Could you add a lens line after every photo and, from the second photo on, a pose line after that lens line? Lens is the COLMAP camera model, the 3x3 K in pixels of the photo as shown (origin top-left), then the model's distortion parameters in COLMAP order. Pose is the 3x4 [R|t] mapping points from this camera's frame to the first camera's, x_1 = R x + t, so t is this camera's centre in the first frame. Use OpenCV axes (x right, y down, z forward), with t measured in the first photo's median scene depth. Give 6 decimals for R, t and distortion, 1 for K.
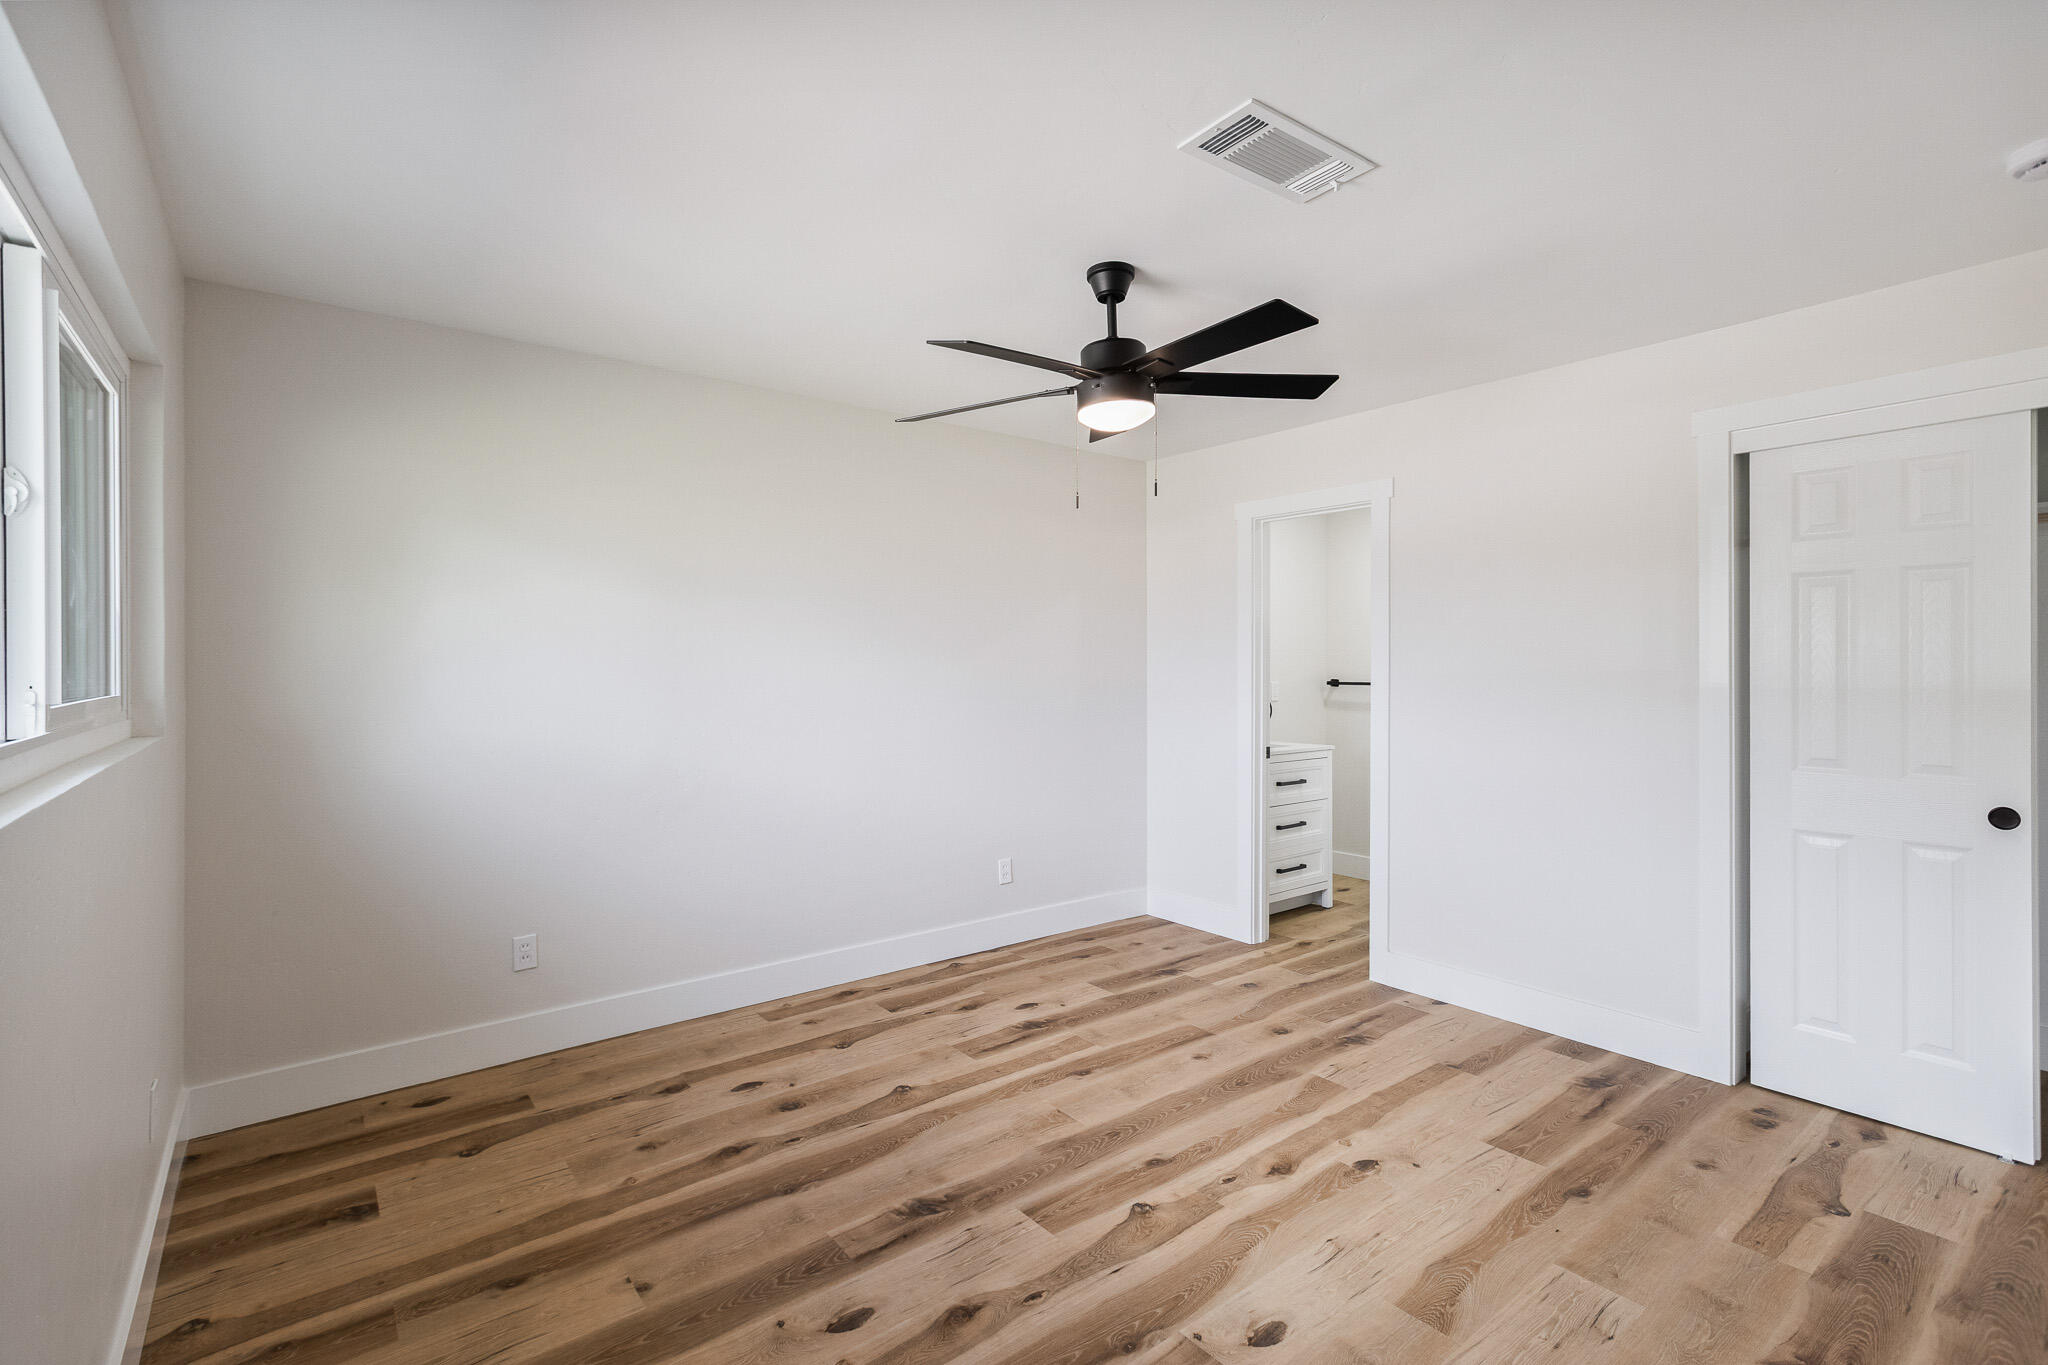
lens RADIAL K [[929.5, 0, 1017.8], [0, 929.5, 675.3], [0, 0, 1]] dist [0.004939, -0.001043]
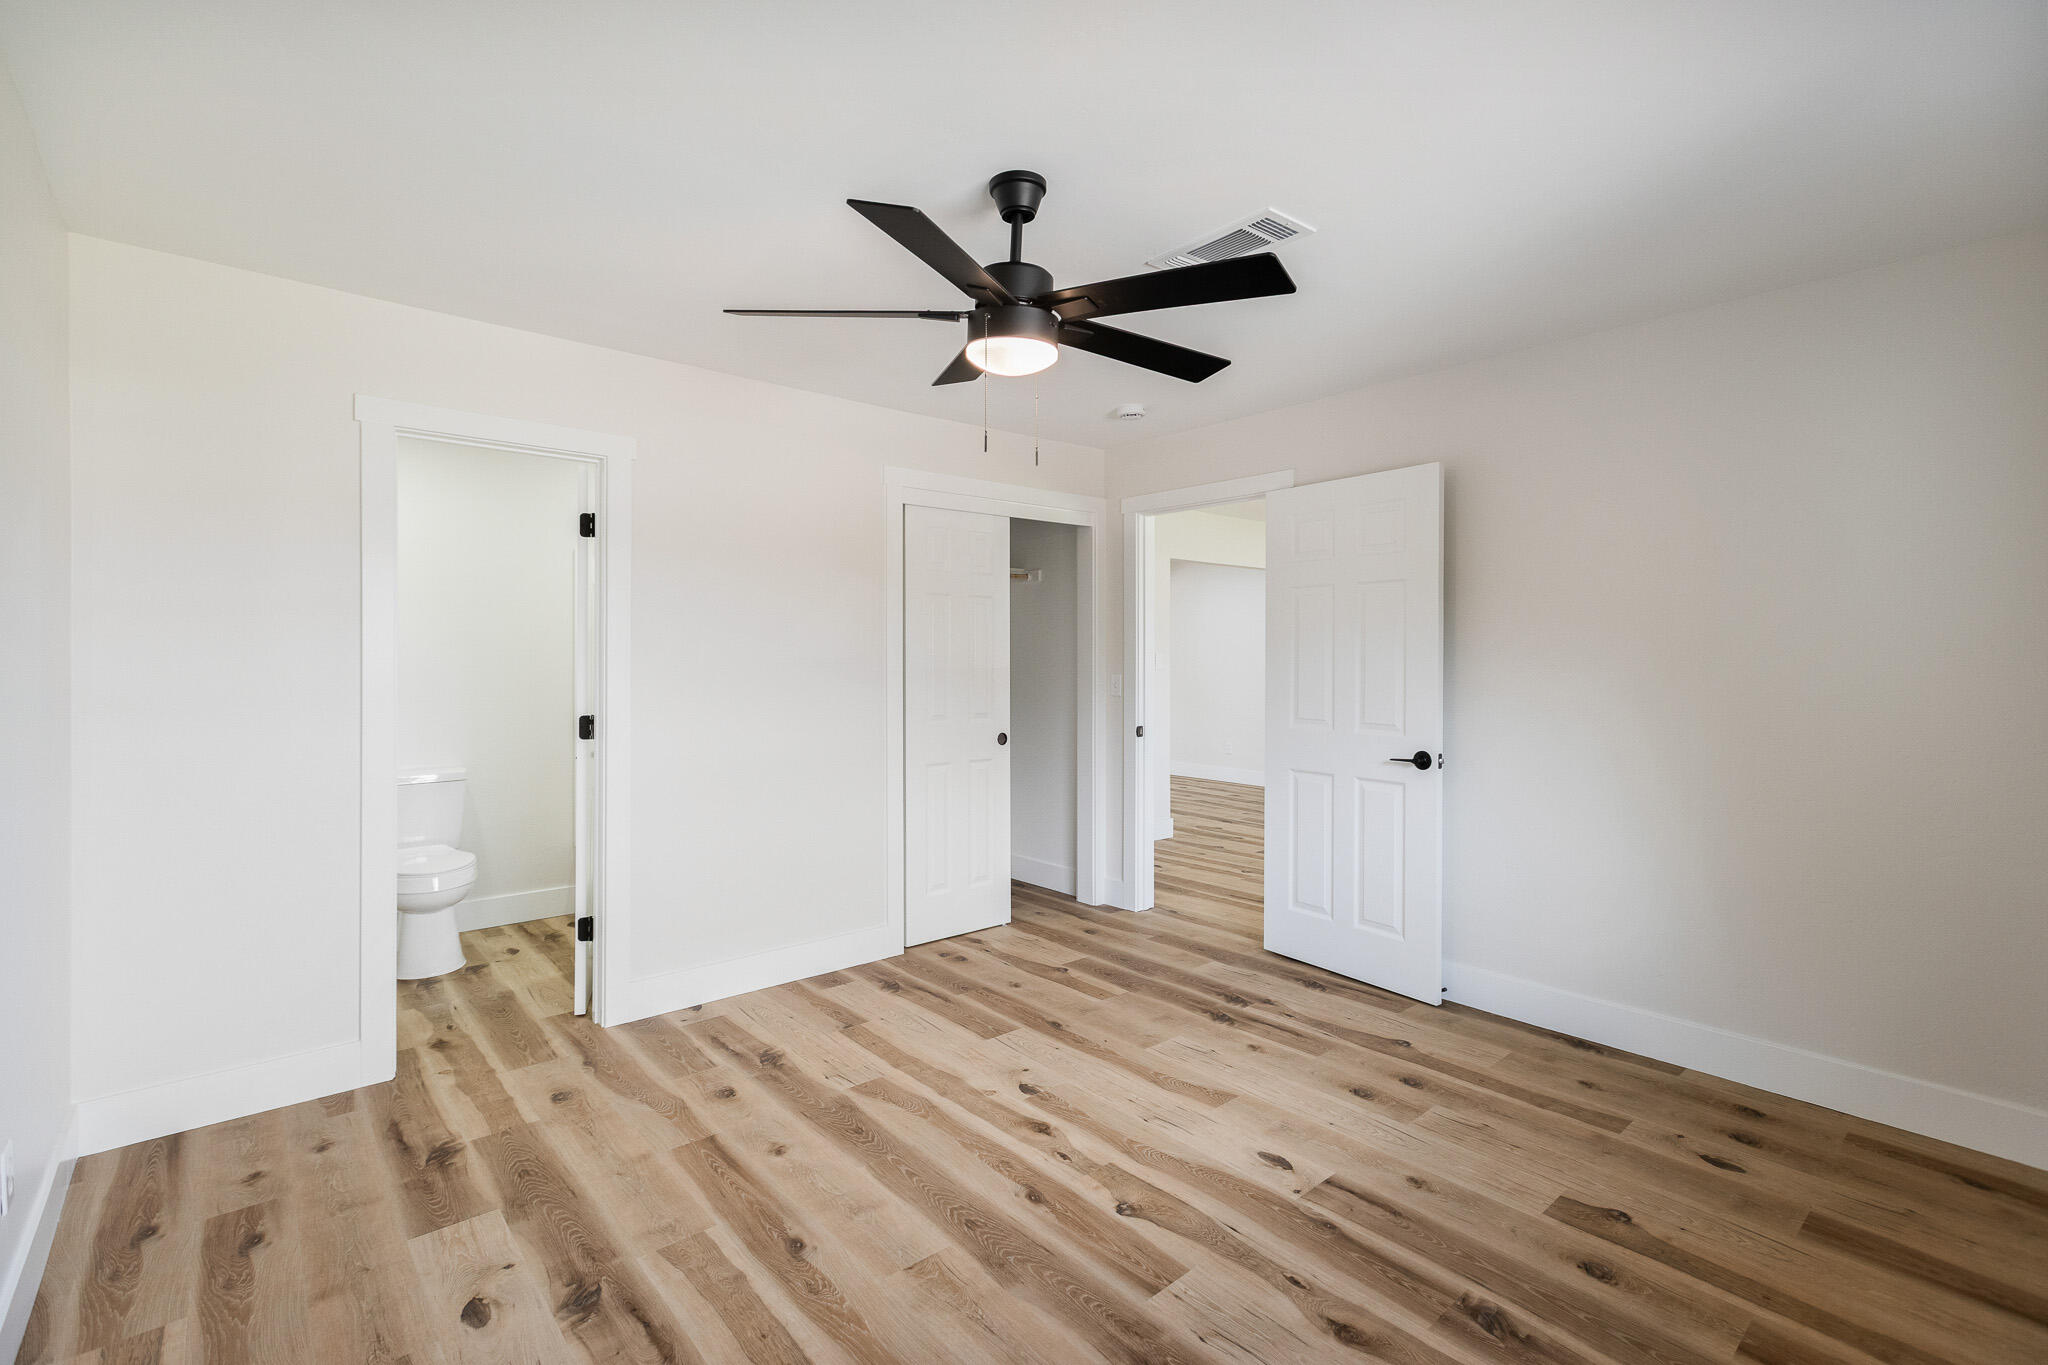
lens RADIAL K [[929.5, 0, 1021.8], [0, 929.5, 670.7], [0, 0, 1]] dist [0.004939, -0.001043]
pose [[-0.055458, -0.014452, 0.998356, -0.616277], [0.008587, 0.999851, 0.014950, -0.005126], [-0.998424, 0.009402, -0.055326, 0.864444]]
